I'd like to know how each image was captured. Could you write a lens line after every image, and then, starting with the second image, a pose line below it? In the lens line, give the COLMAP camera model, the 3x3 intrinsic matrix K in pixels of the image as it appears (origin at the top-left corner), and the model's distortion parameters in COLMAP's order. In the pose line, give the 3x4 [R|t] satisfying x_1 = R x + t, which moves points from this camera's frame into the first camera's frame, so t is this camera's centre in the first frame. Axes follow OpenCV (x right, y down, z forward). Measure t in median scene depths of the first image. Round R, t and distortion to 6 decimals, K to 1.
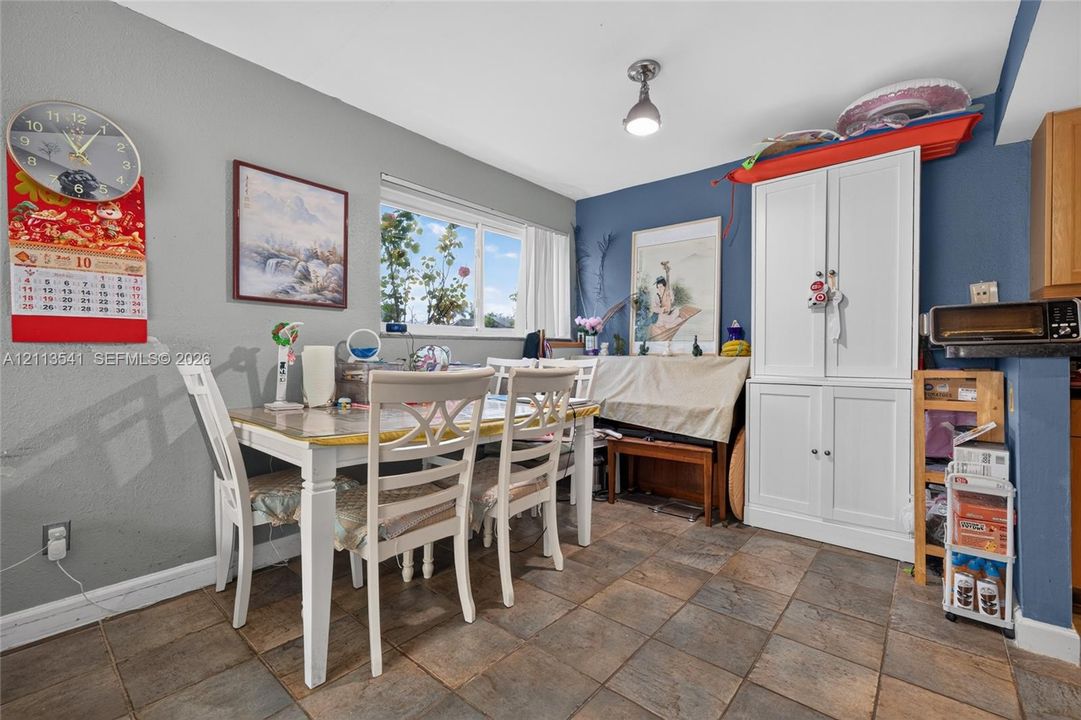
lens RADIAL K [[464.9, 0, 533.2], [0, 464.9, 367.5], [0, 0, 1]] dist [0.001270, 0.000168]
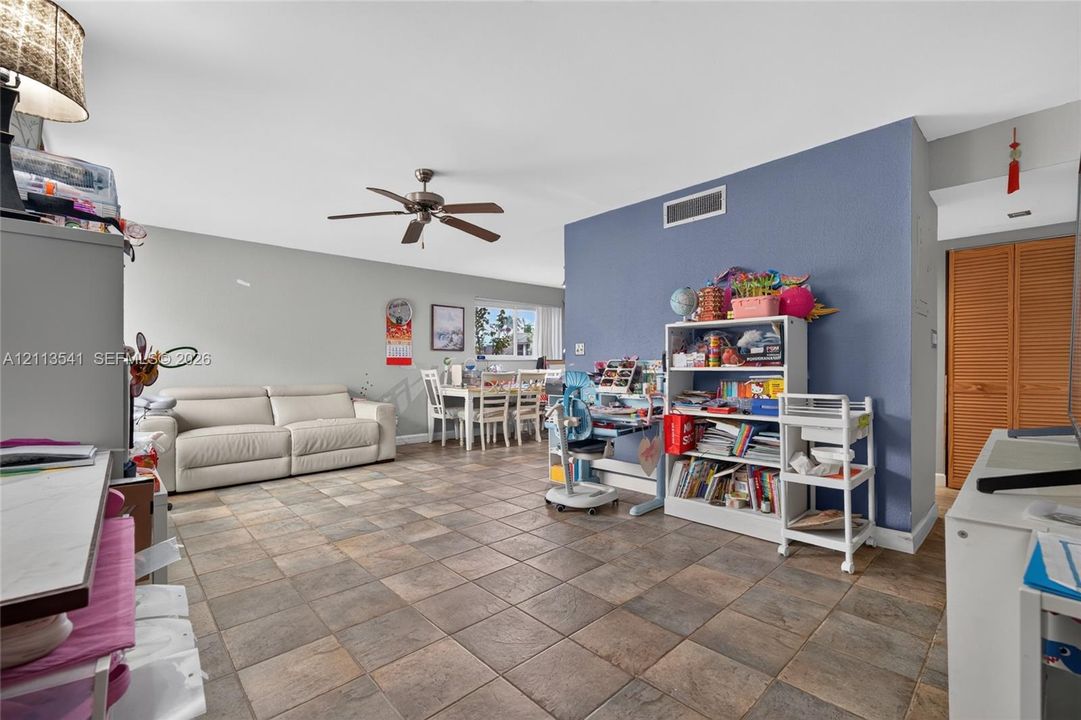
lens RADIAL K [[464.9, 0, 533.2], [0, 464.9, 367.5], [0, 0, 1]] dist [0.001270, 0.000168]
pose [[0.994084, -0.000023, -0.108613, 0.365066], [-0.002799, 0.999662, -0.025835, 0.046829], [0.108577, 0.025986, 0.993748, -2.058789]]
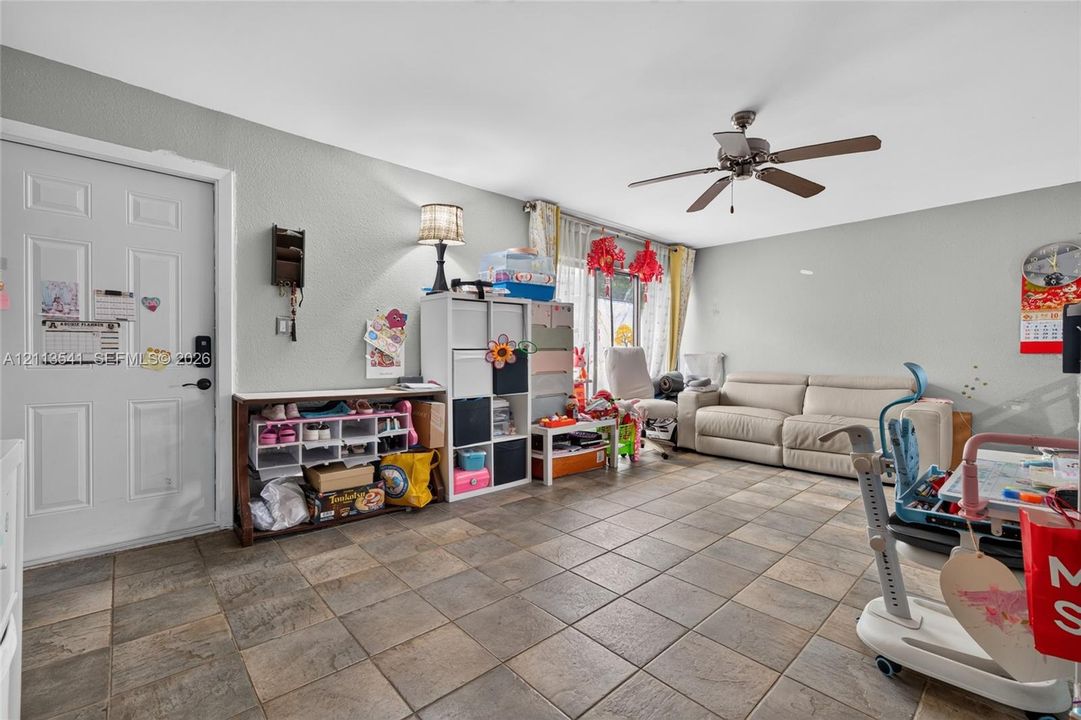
lens RADIAL K [[456.2, 0, 540.5], [0, 456.2, 360.0], [0, 0, 1]] dist [-0.016944, 0.005272]
pose [[-0.109749, 0.011757, -0.993890, 1.147012], [-0.033284, 0.999326, 0.015496, 0.019884], [0.993402, 0.034781, -0.109284, -0.942728]]
